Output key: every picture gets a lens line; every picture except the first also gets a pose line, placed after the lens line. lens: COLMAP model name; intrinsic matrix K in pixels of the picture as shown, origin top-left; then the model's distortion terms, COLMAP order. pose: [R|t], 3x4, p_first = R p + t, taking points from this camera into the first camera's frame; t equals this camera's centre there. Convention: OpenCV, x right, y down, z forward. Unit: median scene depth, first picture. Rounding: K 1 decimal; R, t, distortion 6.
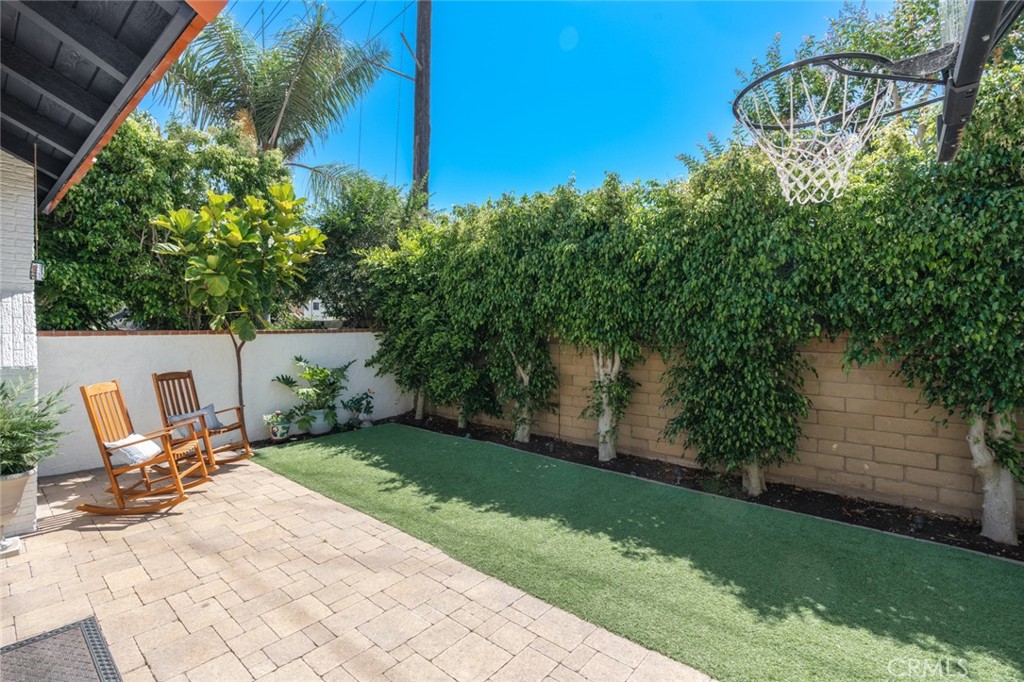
lens RADIAL K [[462.9, 0, 512.0], [0, 462.9, 341.0], [0, 0, 1]] dist [-0.002342, 0.000091]
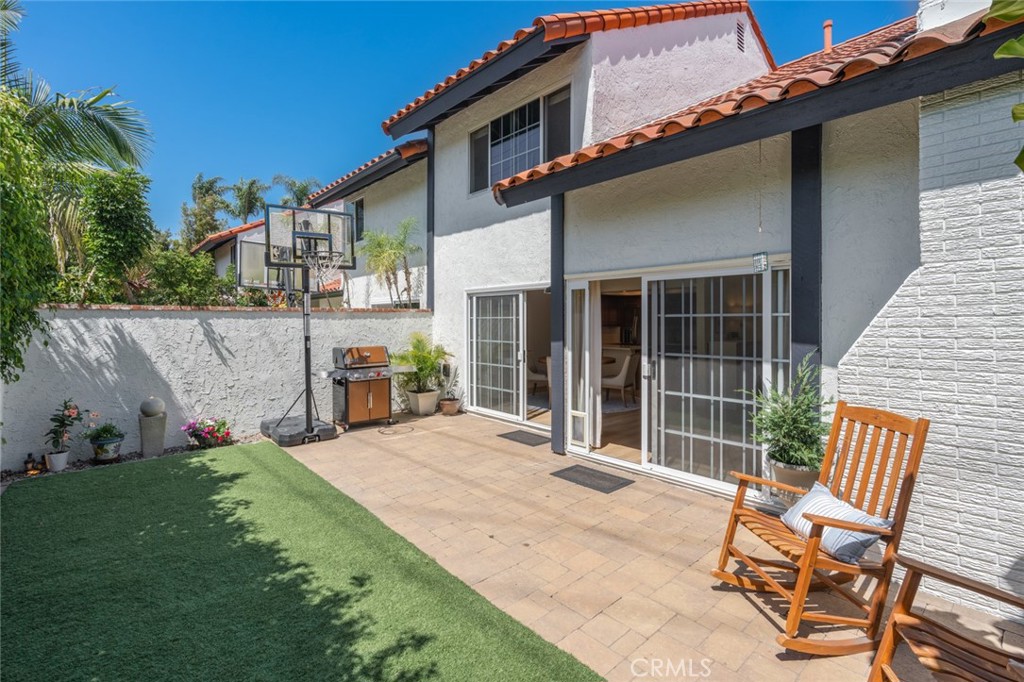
lens RADIAL K [[471.1, 0, 514.9], [0, 471.1, 321.0], [0, 0, 1]] dist [-0.000965, 0.000146]
pose [[-0.990502, 0.002107, 0.137485, -0.536208], [0.006597, 0.999459, 0.032209, -0.053336], [-0.137343, 0.032810, -0.989980, 1.786344]]
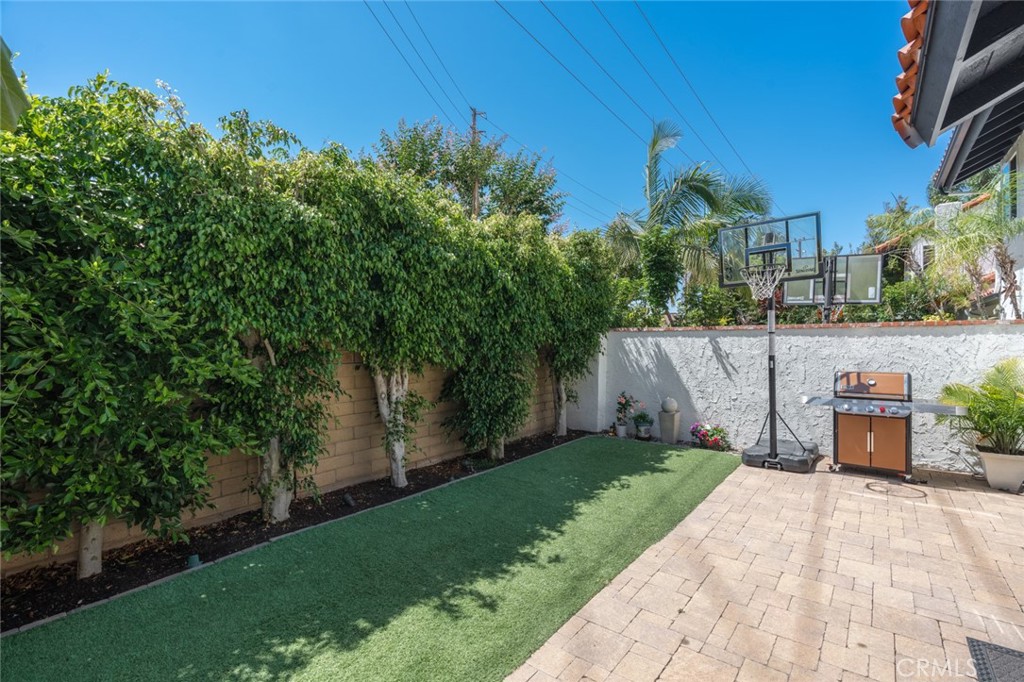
lens RADIAL K [[462.9, 0, 512.0], [0, 462.9, 341.0], [0, 0, 1]] dist [-0.002342, 0.000091]
pose [[-0.028873, -0.004982, 0.999571, -1.076534], [0.039214, 0.999212, 0.006113, -0.043752], [-0.998814, 0.039374, -0.028655, 1.172954]]
